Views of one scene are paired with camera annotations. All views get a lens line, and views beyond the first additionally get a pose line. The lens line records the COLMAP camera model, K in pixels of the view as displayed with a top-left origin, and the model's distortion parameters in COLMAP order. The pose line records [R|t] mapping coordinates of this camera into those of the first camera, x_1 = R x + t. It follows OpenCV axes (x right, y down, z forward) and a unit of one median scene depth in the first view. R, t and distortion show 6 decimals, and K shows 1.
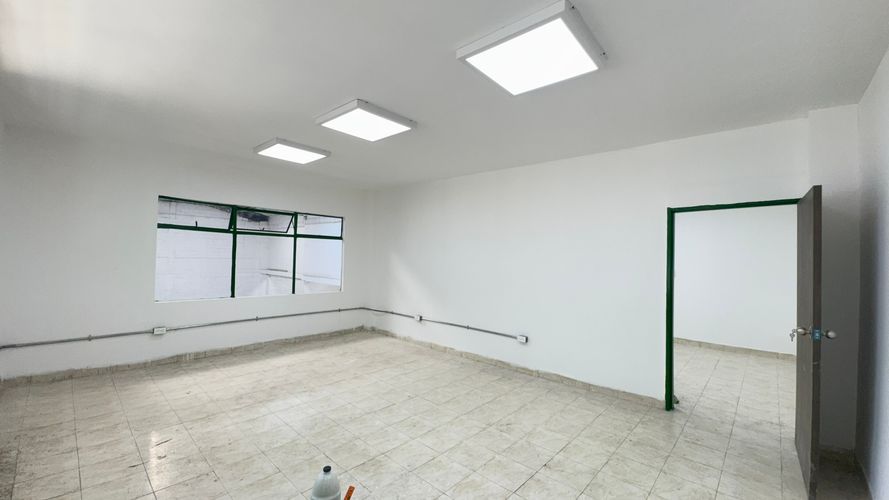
lens RADIAL K [[352.8, 0, 444.7], [0, 352.8, 251.1], [0, 0, 1]] dist [-0.004467, 0.000262]
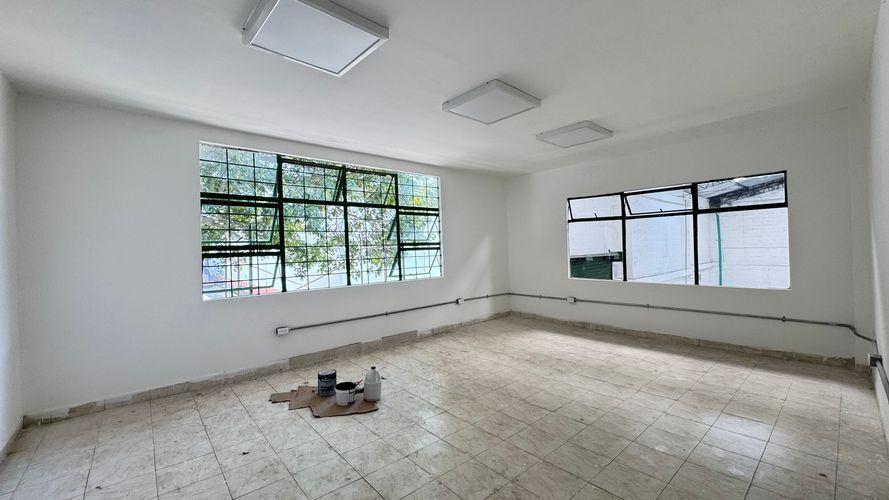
lens RADIAL K [[355.0, 0, 444.4], [0, 355.0, 252.3], [0, 0, 1]] dist [-0.010864, 0.000596]
pose [[-0.118865, -0.013622, -0.992817, 0.641257], [0.036895, 0.999155, -0.018126, 0.060174], [0.992225, -0.038785, -0.118262, 0.771861]]
